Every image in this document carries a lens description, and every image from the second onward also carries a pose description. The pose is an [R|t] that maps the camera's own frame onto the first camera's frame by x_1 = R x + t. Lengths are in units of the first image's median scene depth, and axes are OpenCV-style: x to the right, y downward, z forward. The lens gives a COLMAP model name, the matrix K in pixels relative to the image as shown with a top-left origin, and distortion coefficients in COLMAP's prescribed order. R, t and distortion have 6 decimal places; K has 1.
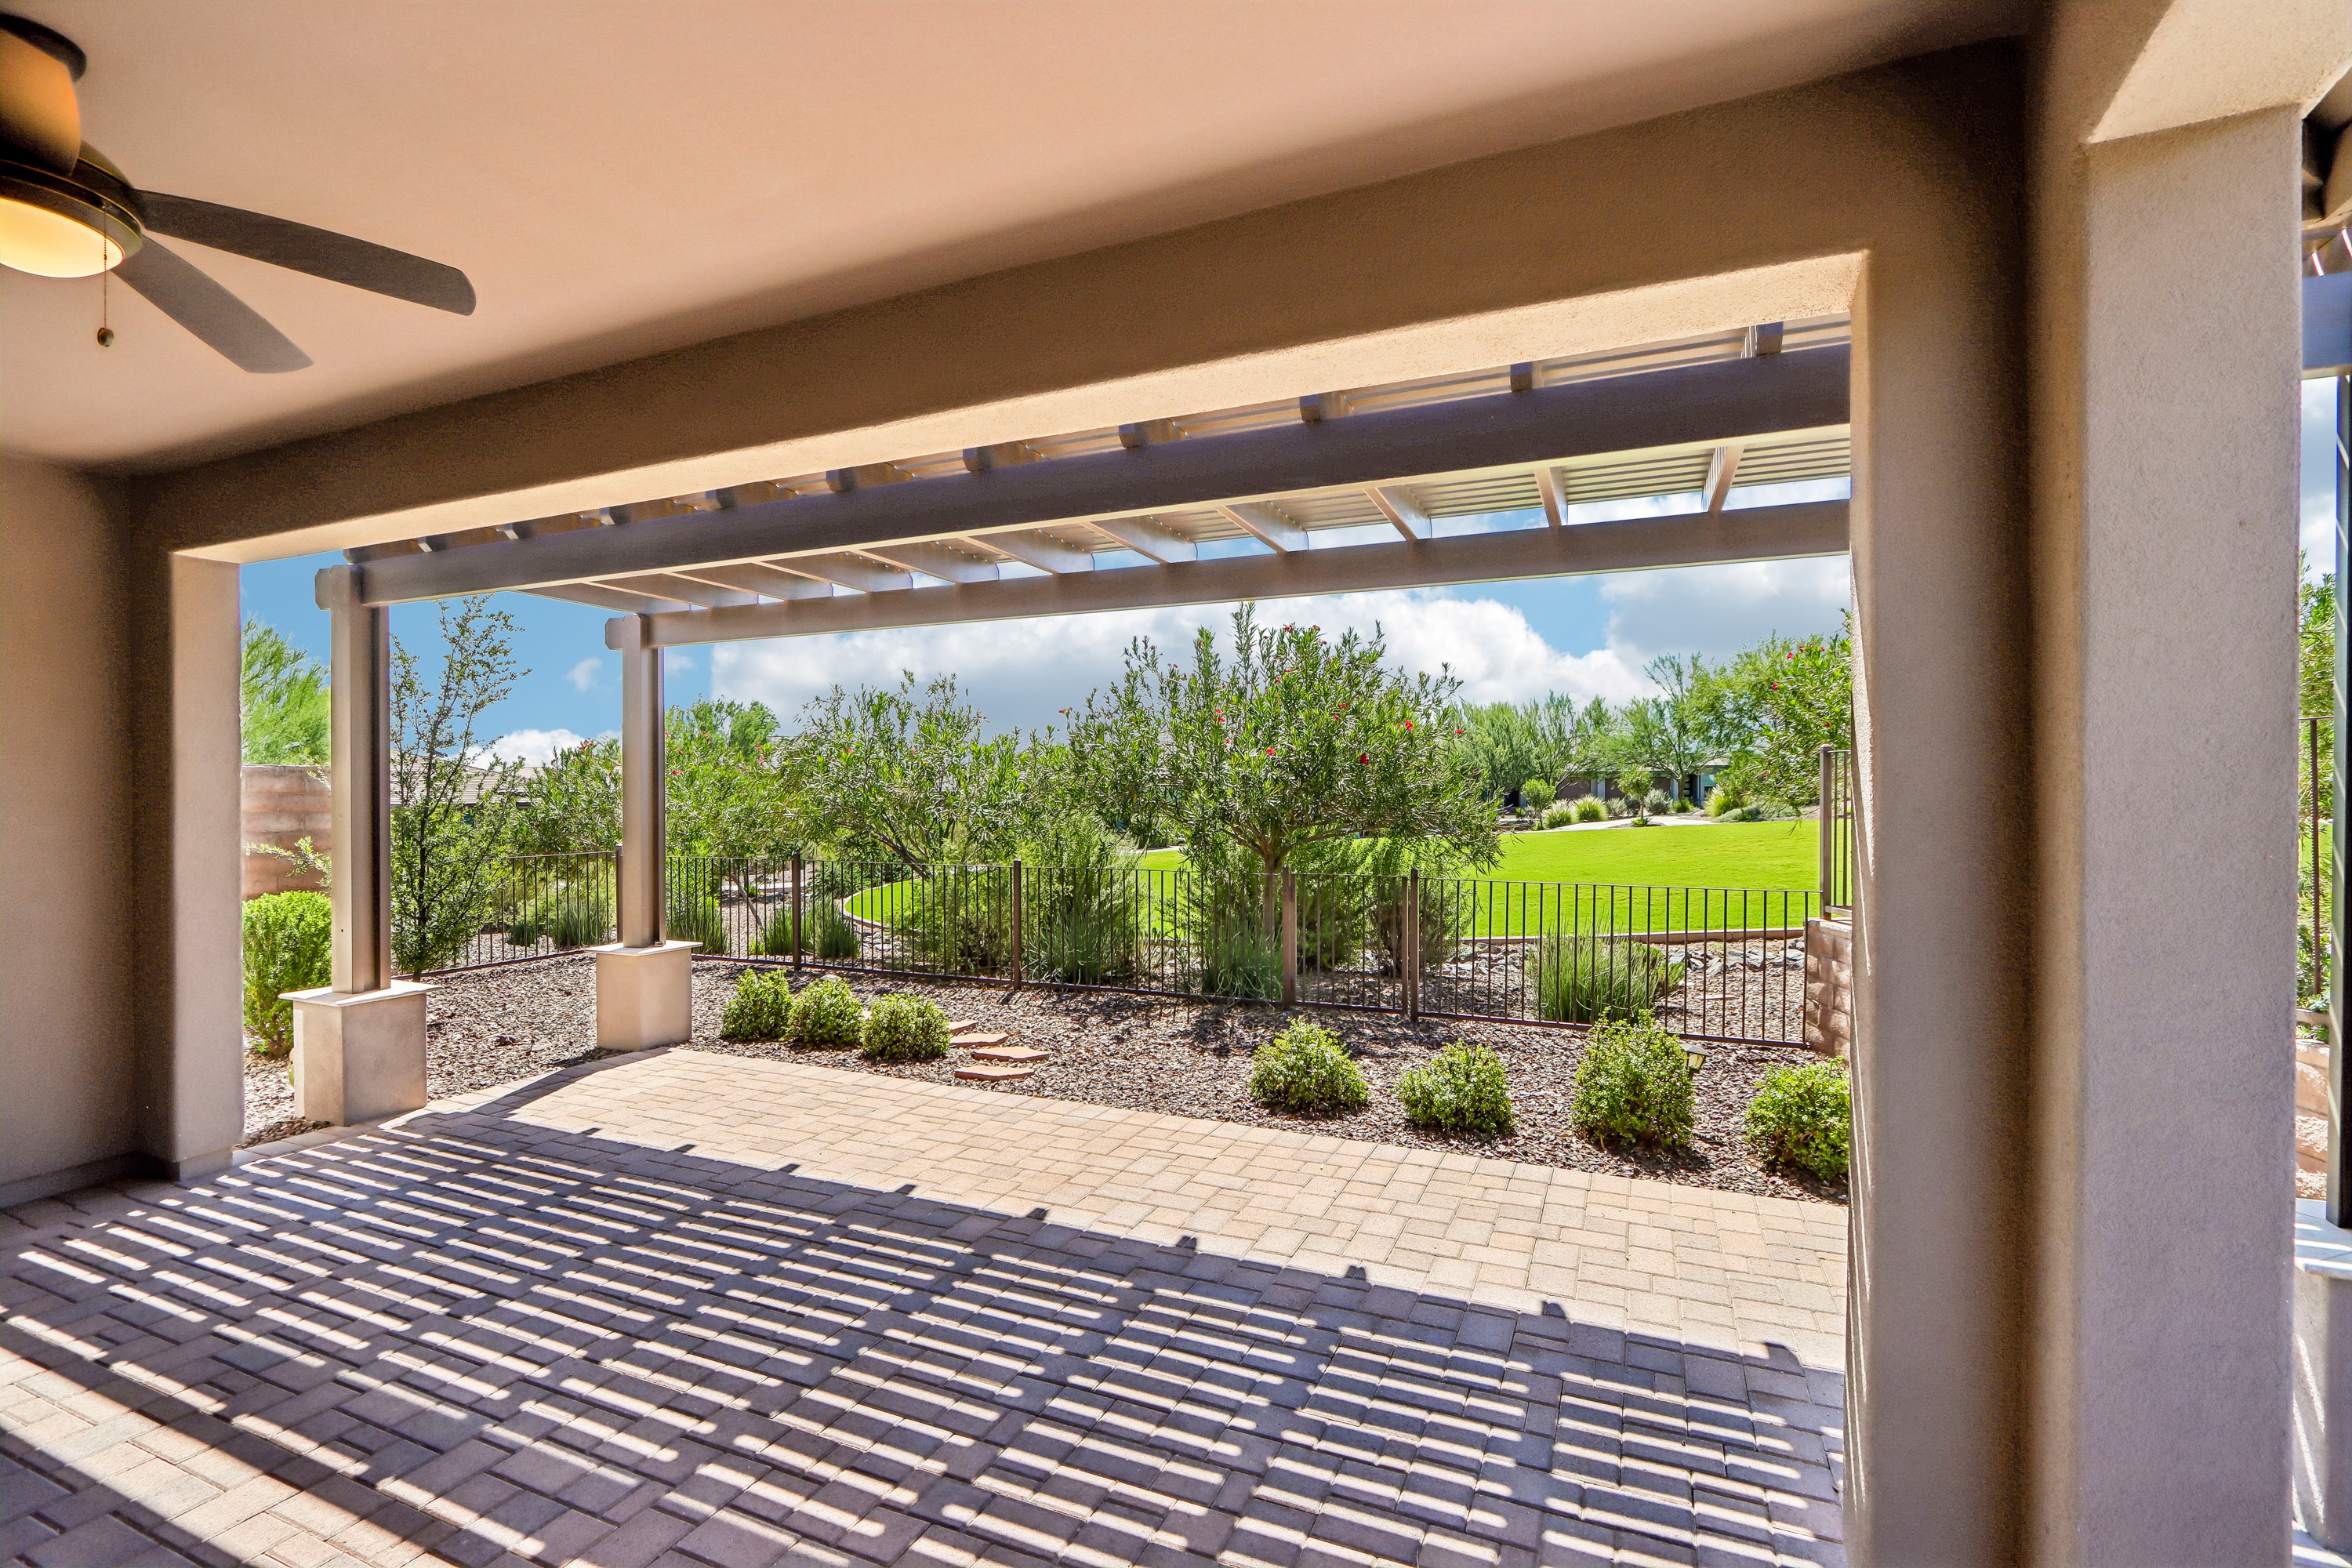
lens RADIAL K [[1094.8, 0, 1160.5], [0, 1094.8, 792.7], [0, 0, 1]] dist [-0.014402, 0.002242]
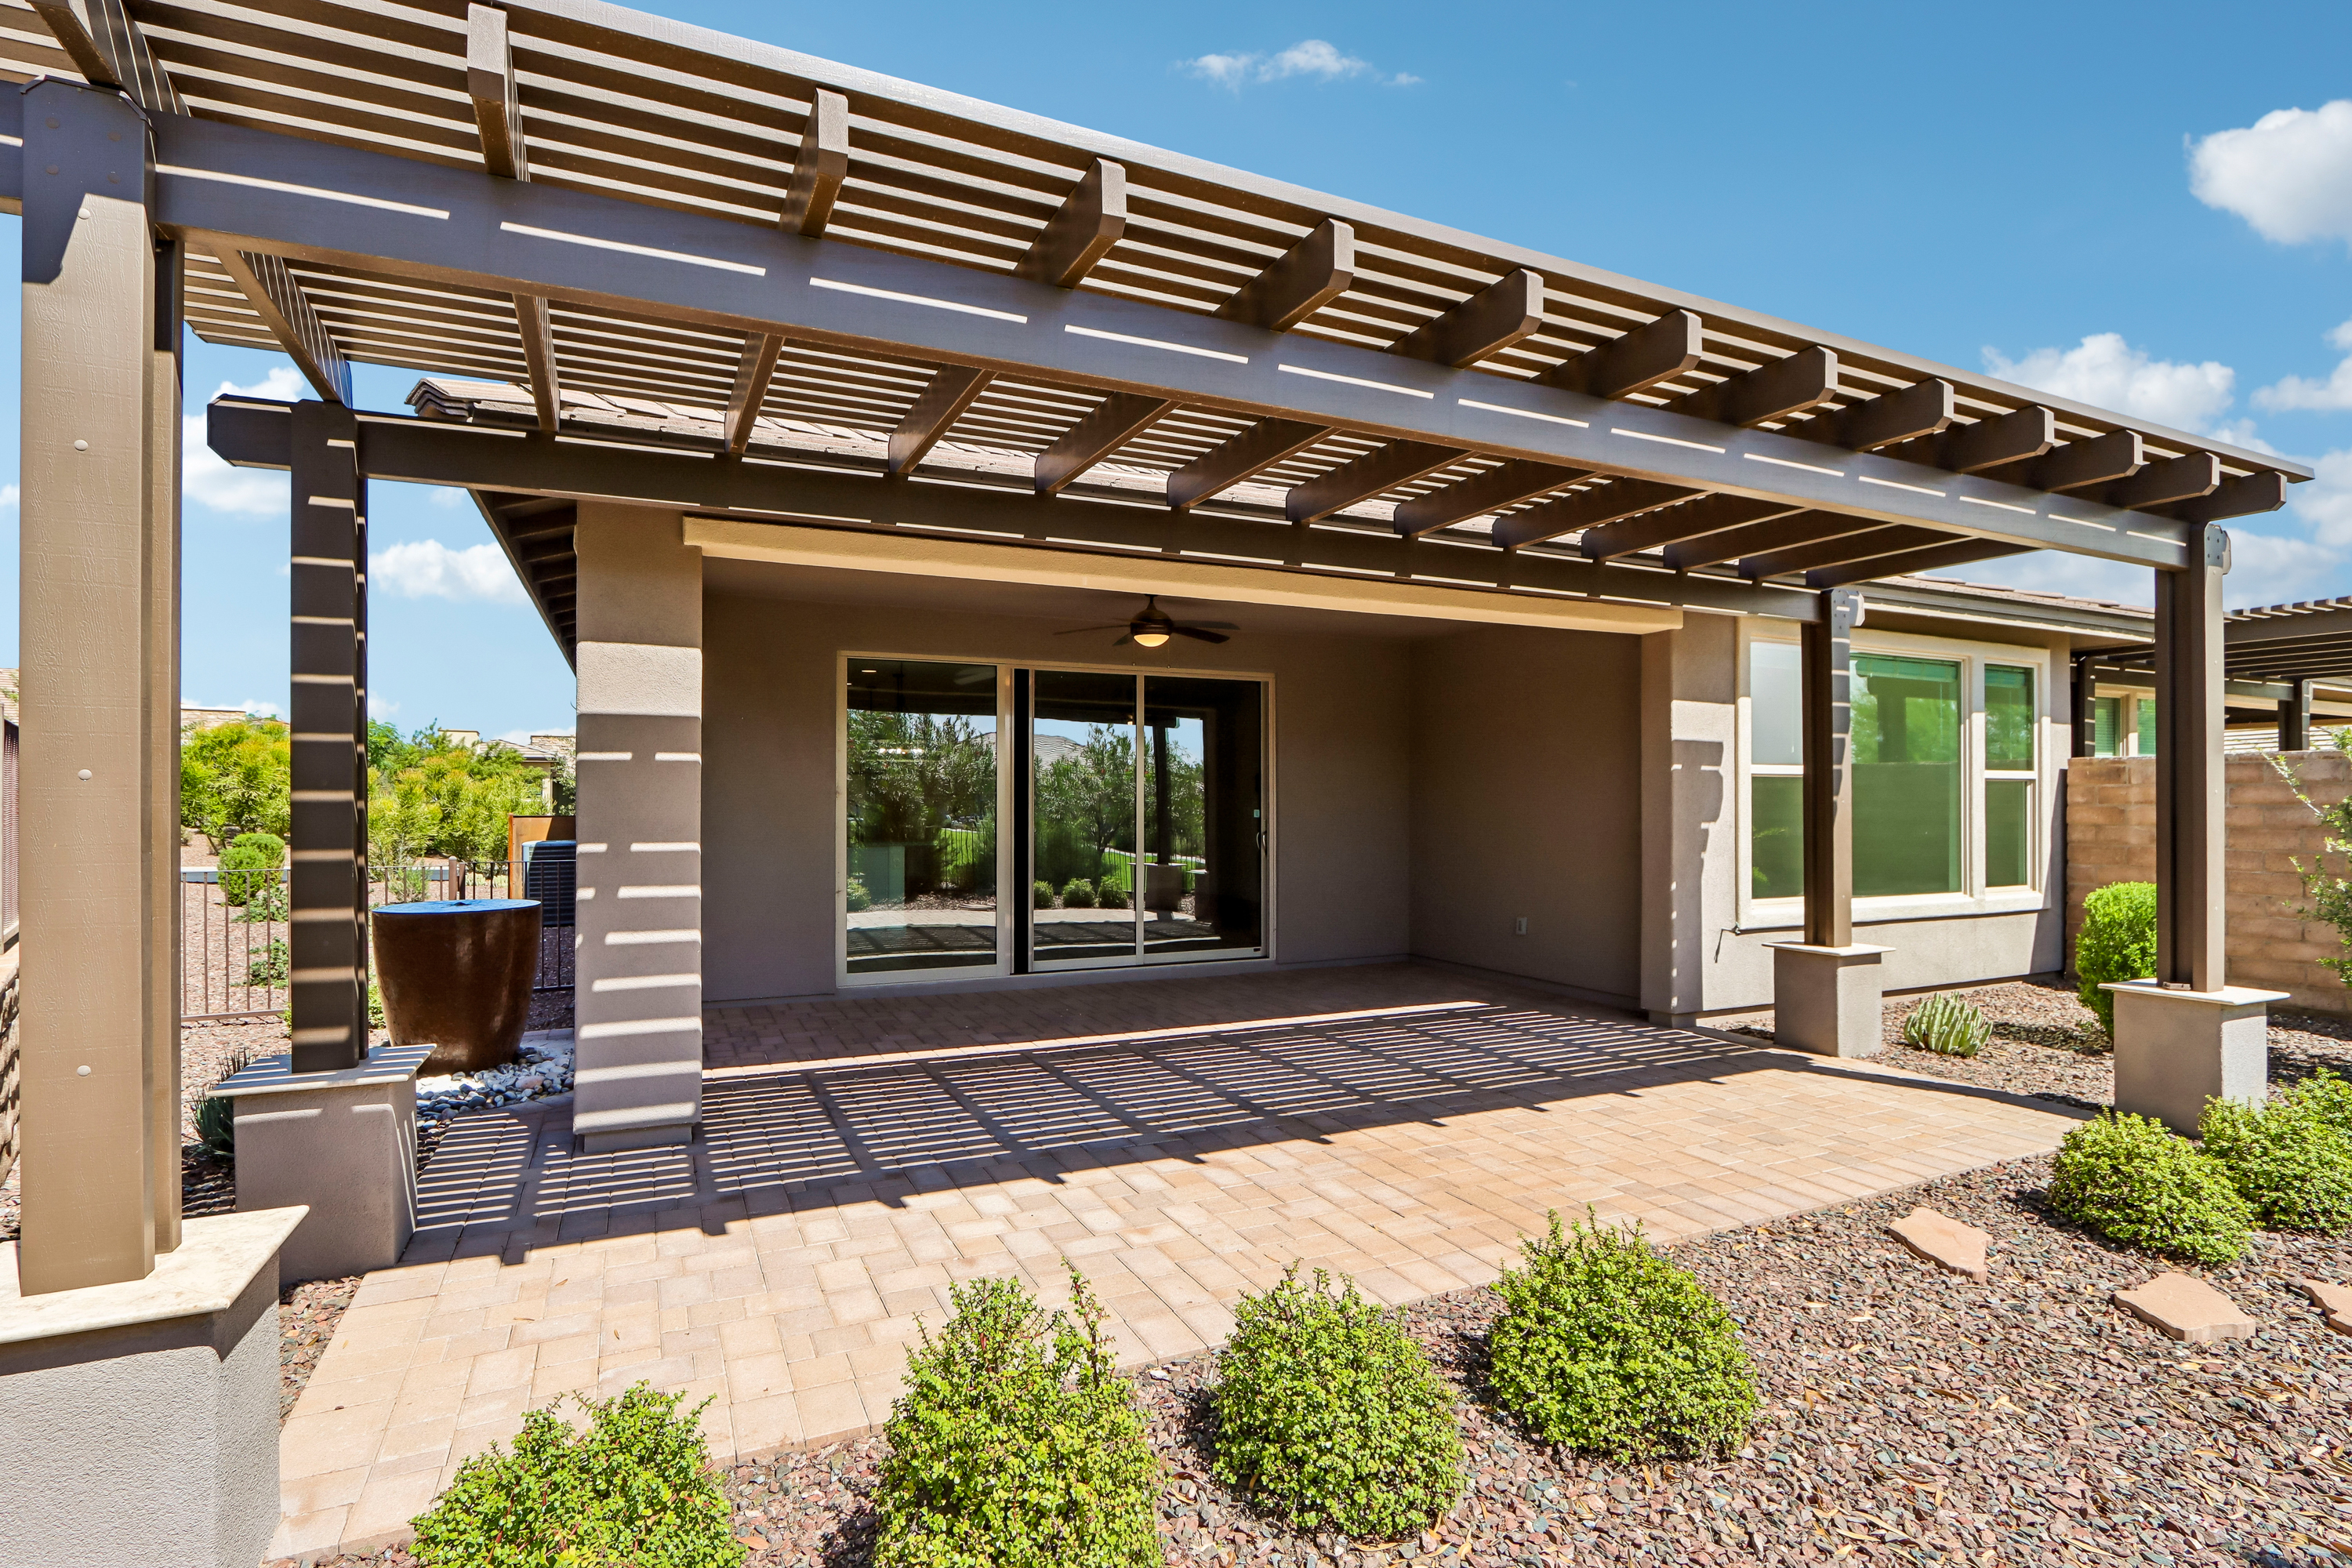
lens RADIAL K [[1131.8, 0, 1169.7], [0, 1131.8, 801.4], [0, 0, 1]] dist [-0.020338, 0.003007]
pose [[-0.653786, -0.003484, -0.756671, 0.764105], [-0.002659, 0.999994, -0.002307, 0.028272], [0.756674, 0.000504, -0.653792, 1.416017]]
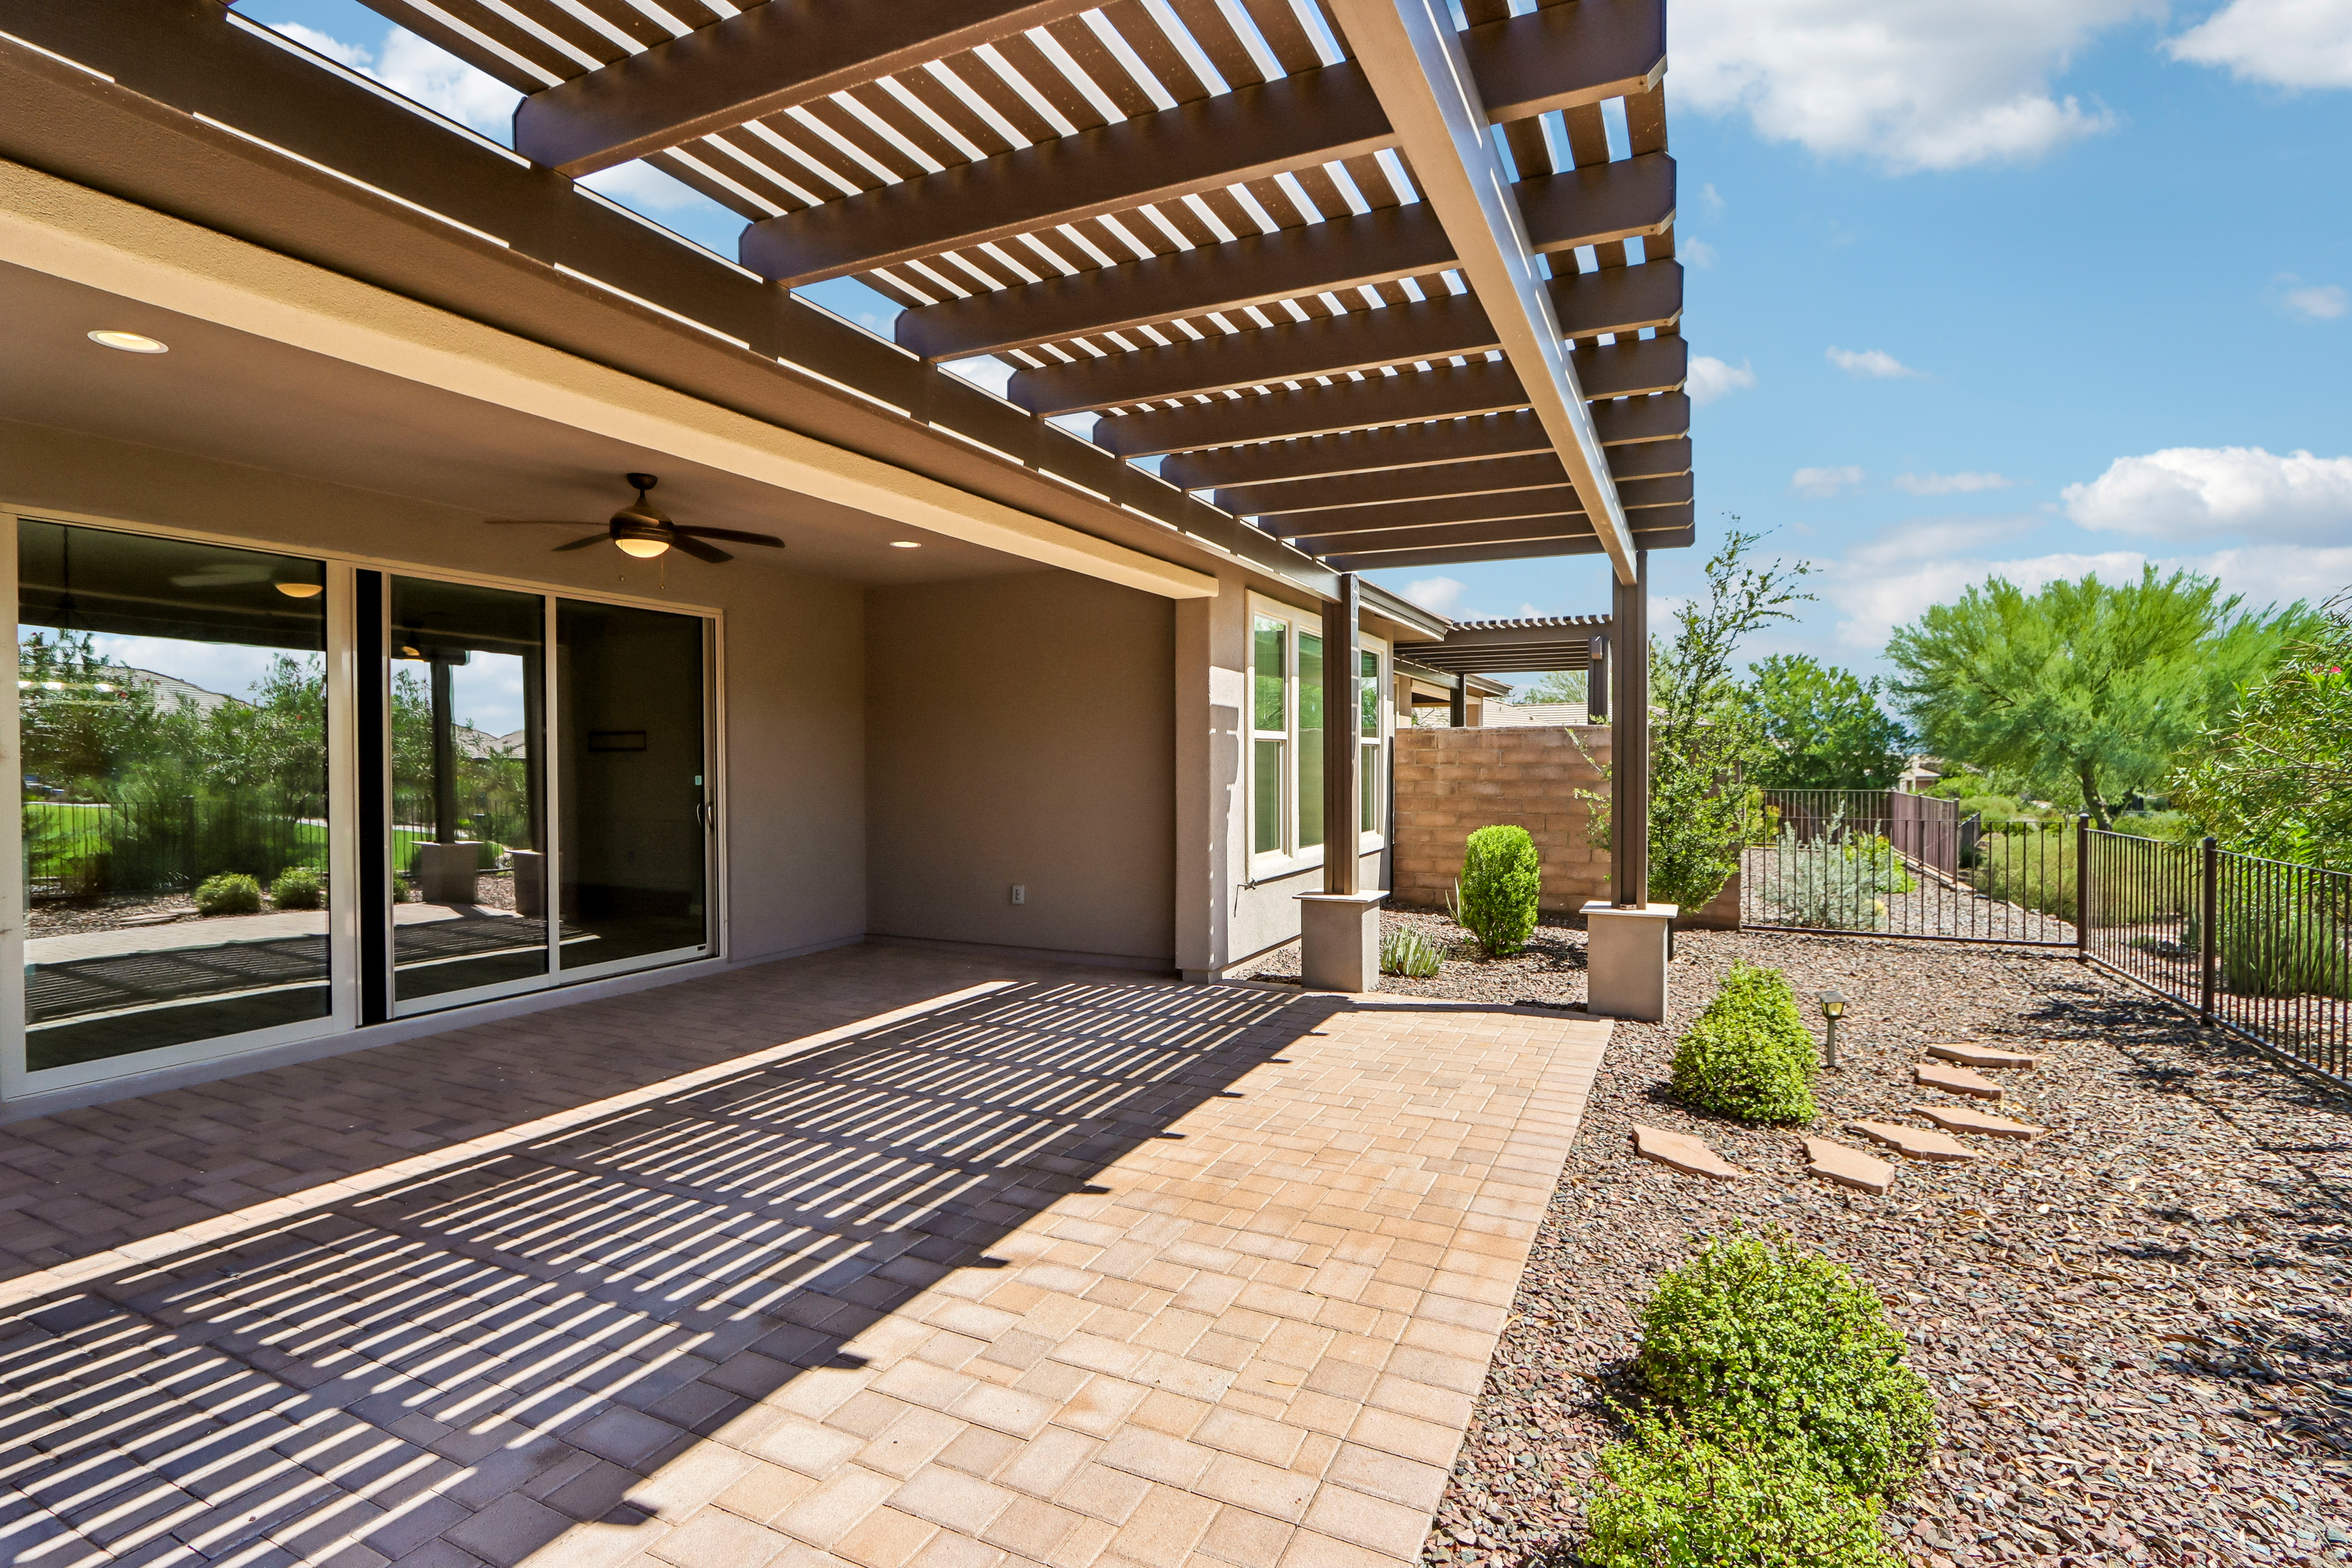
lens RADIAL K [[1094.8, 0, 1181.3], [0, 1094.8, 770.2], [0, 0, 1]] dist [-0.014402, 0.002242]
pose [[-0.016520, 0.007470, -0.999836, 0.694974], [-0.000565, 0.999972, 0.007480, 0.020017], [0.999863, 0.000689, -0.016515, 0.934058]]
